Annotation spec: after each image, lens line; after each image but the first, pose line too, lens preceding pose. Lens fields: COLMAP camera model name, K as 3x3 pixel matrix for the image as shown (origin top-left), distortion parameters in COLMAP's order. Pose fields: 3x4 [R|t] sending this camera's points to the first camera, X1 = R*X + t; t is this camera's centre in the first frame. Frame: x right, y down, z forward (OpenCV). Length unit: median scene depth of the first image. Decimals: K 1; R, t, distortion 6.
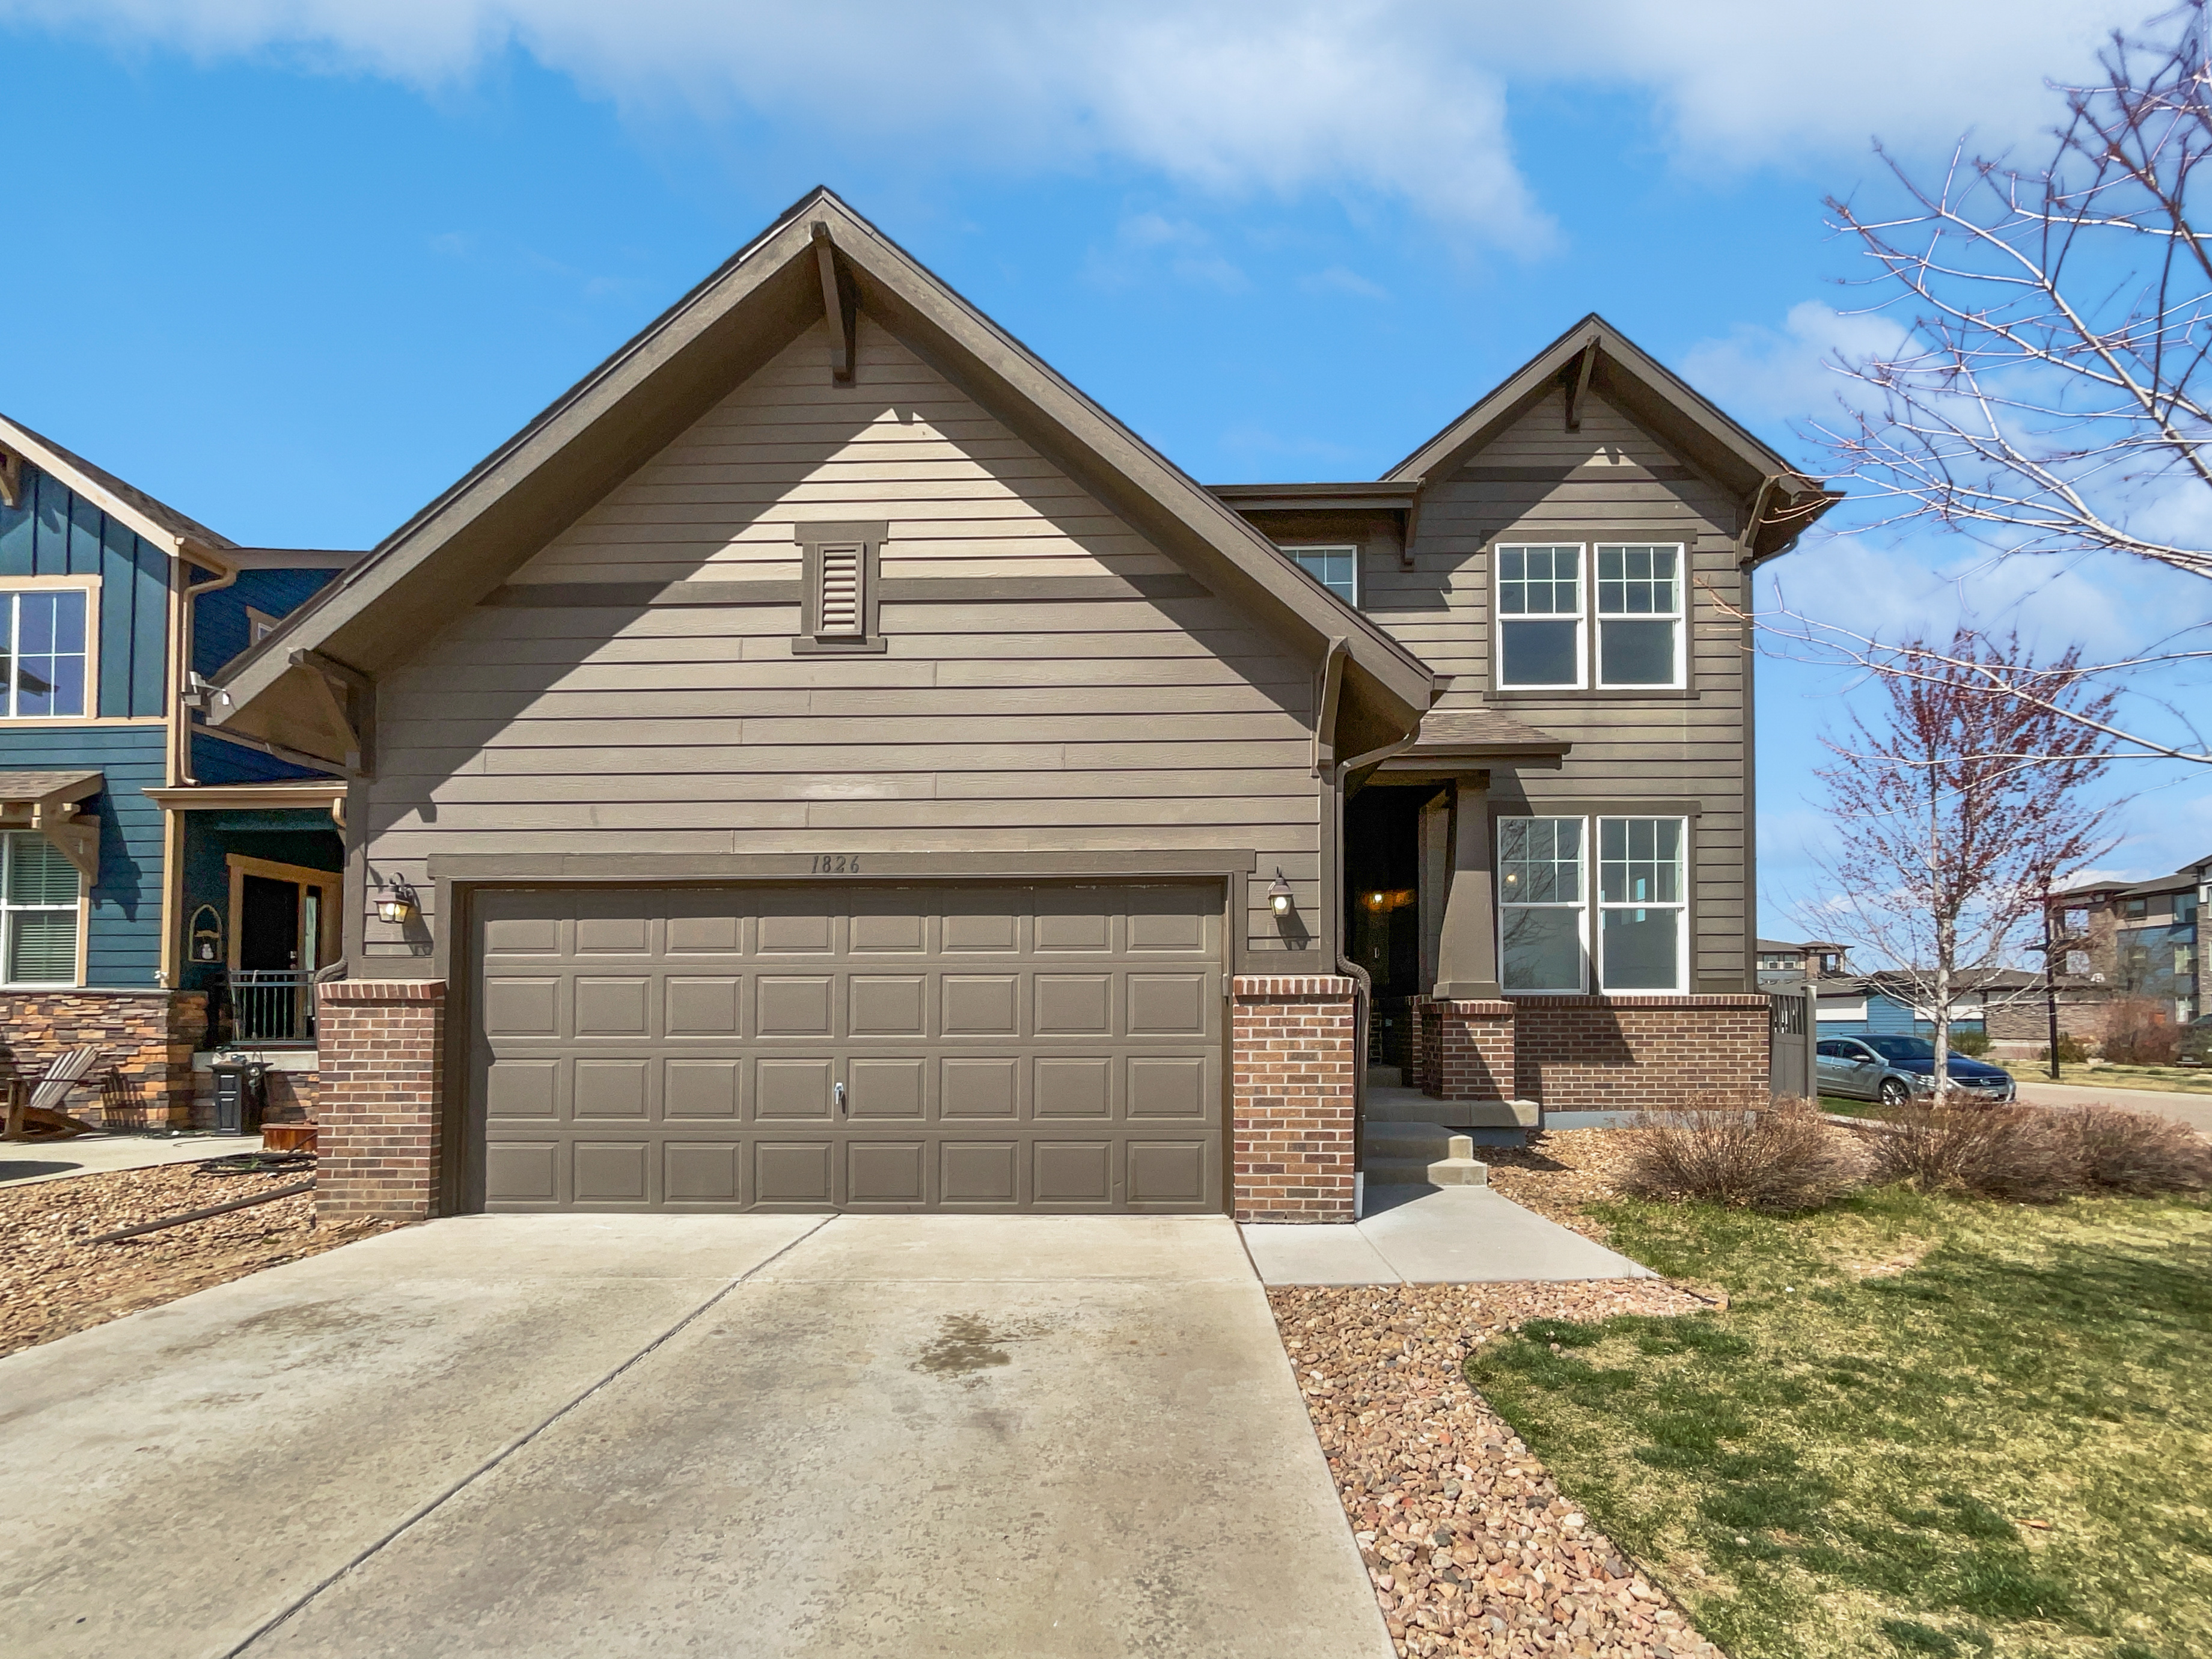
lens RADIAL K [[943.5, 0, 1120.1], [0, 943.5, 1011.3], [0, 0, 1]] dist [-0.000621, 0.000126]
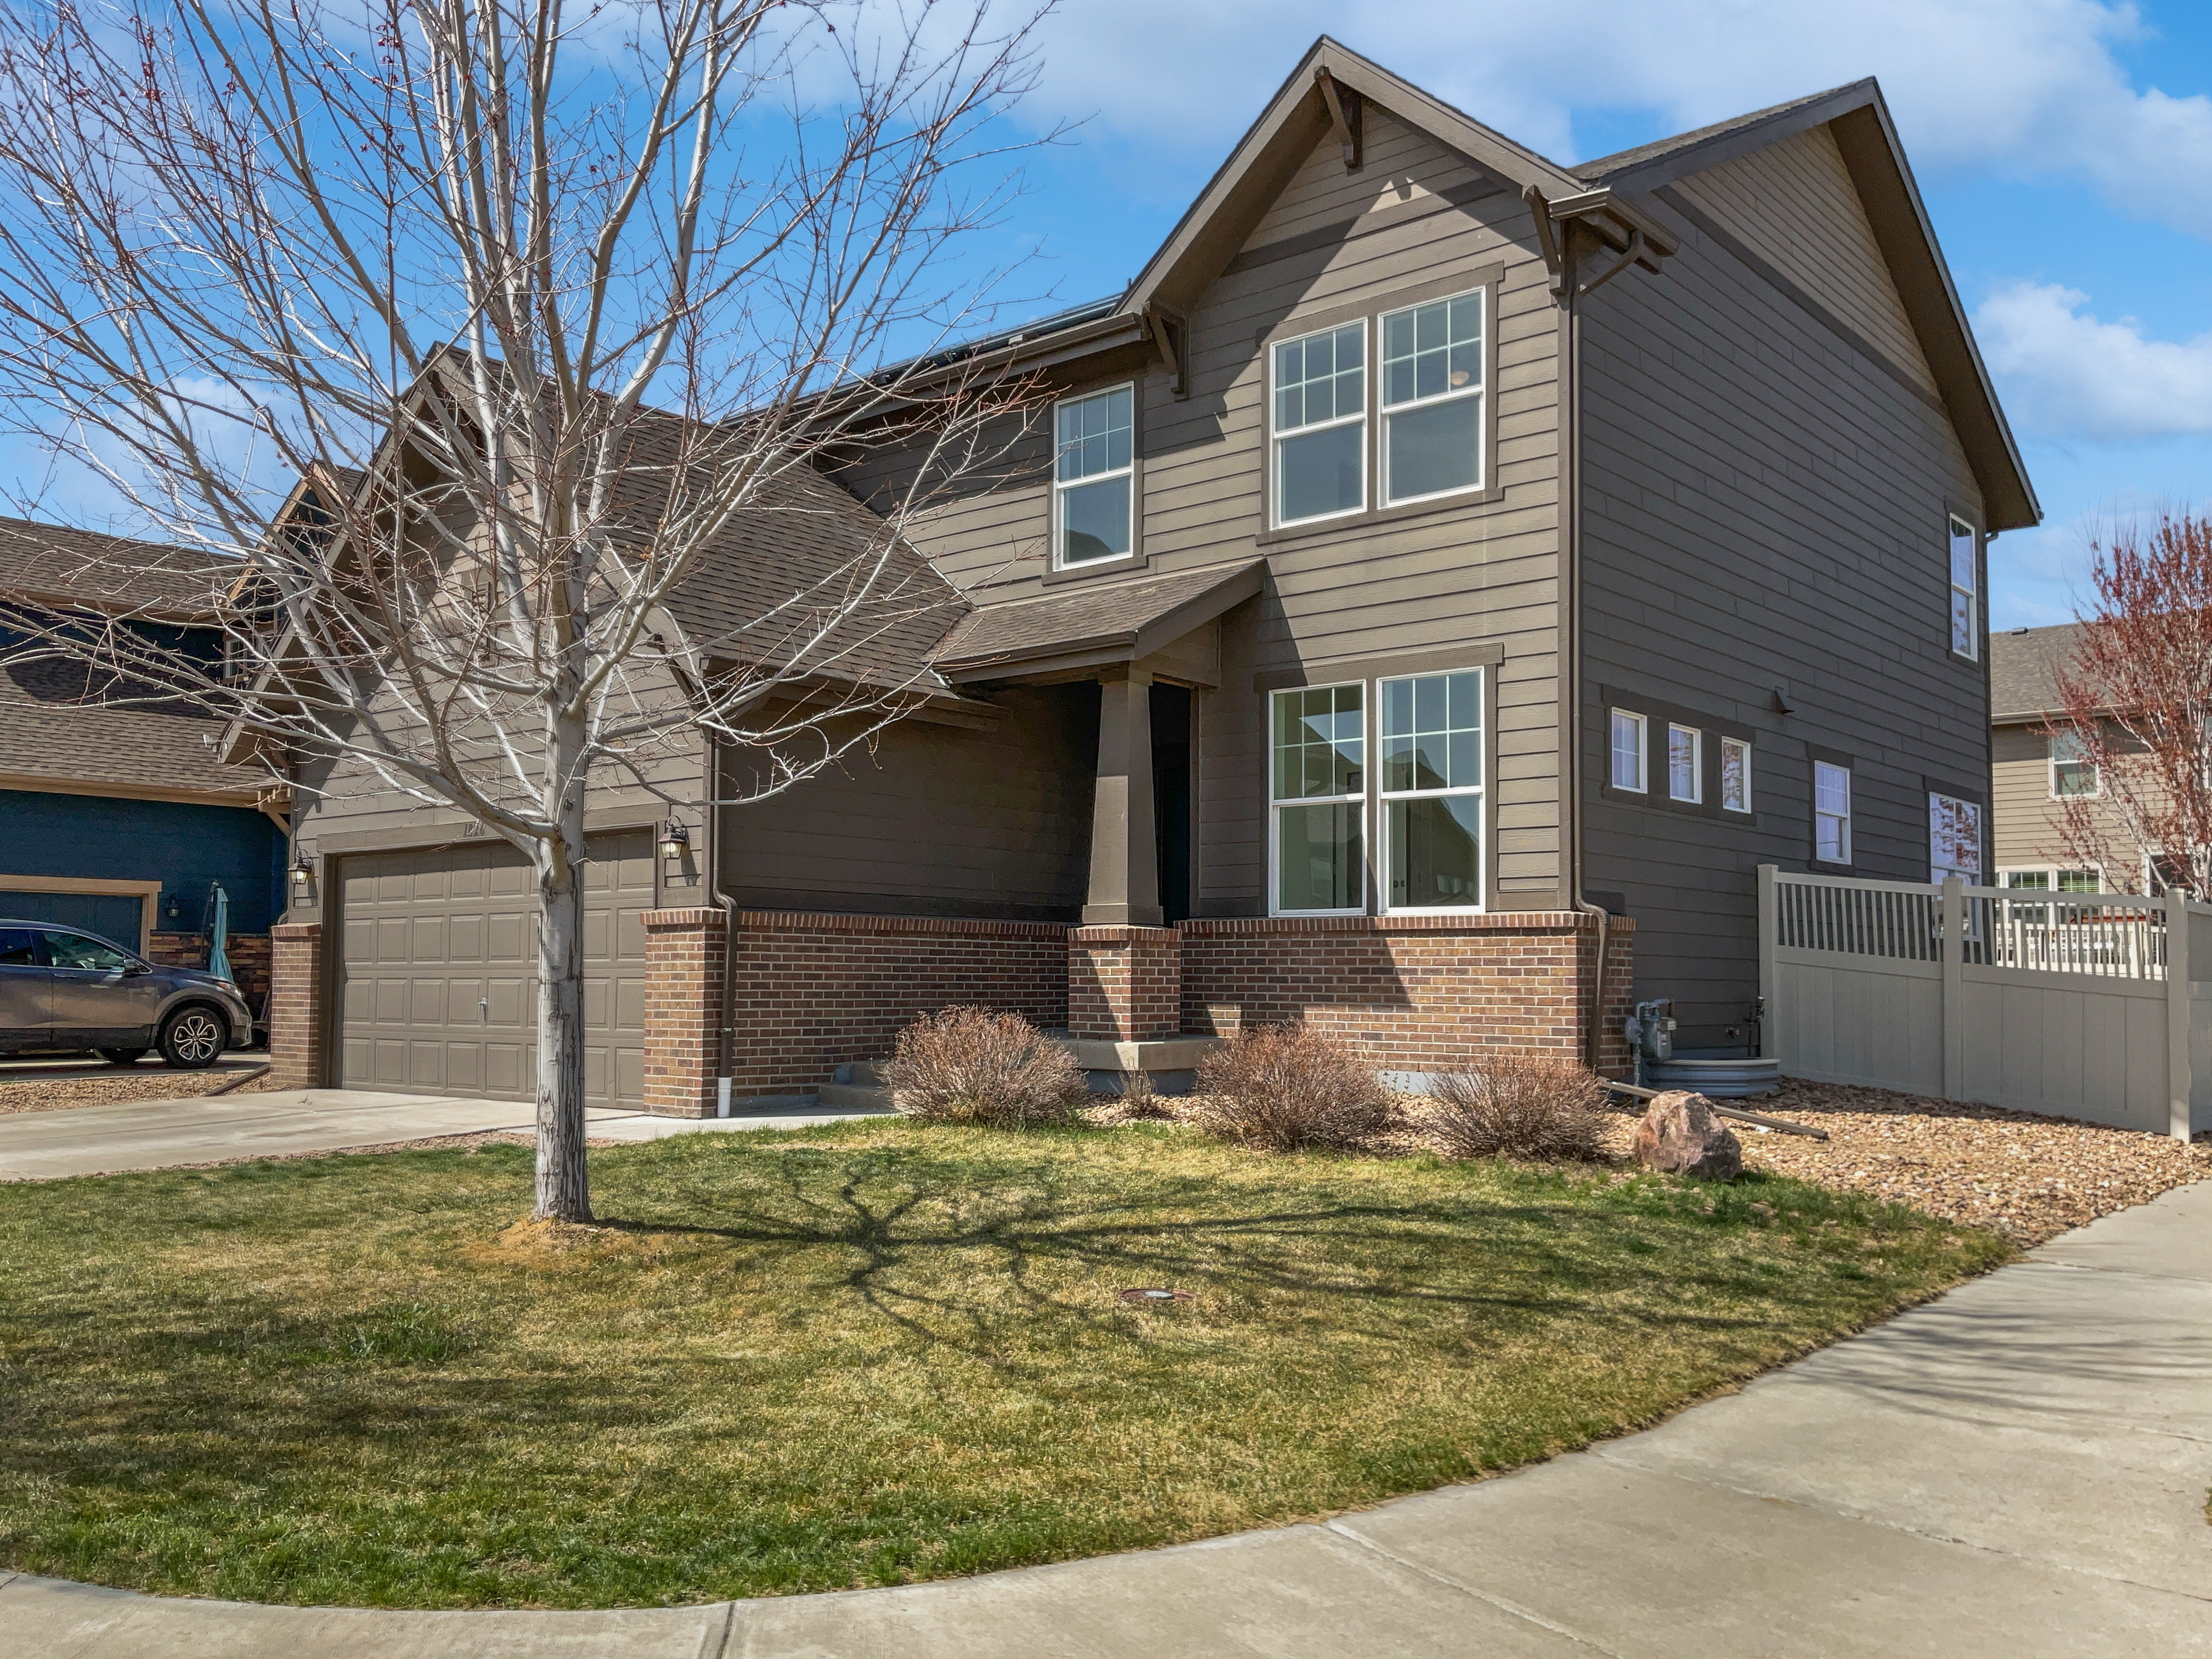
lens RADIAL K [[1827.6, 0, 992.9], [0, 1827.6, 887.8], [0, 0, 1]] dist [0.122312, -0.000281]
pose [[0.760711, -0.026776, -0.648538, 1.871197], [0.002468, 0.999261, -0.038360, 0.024294], [0.649086, 0.027580, 0.760215, -0.479654]]
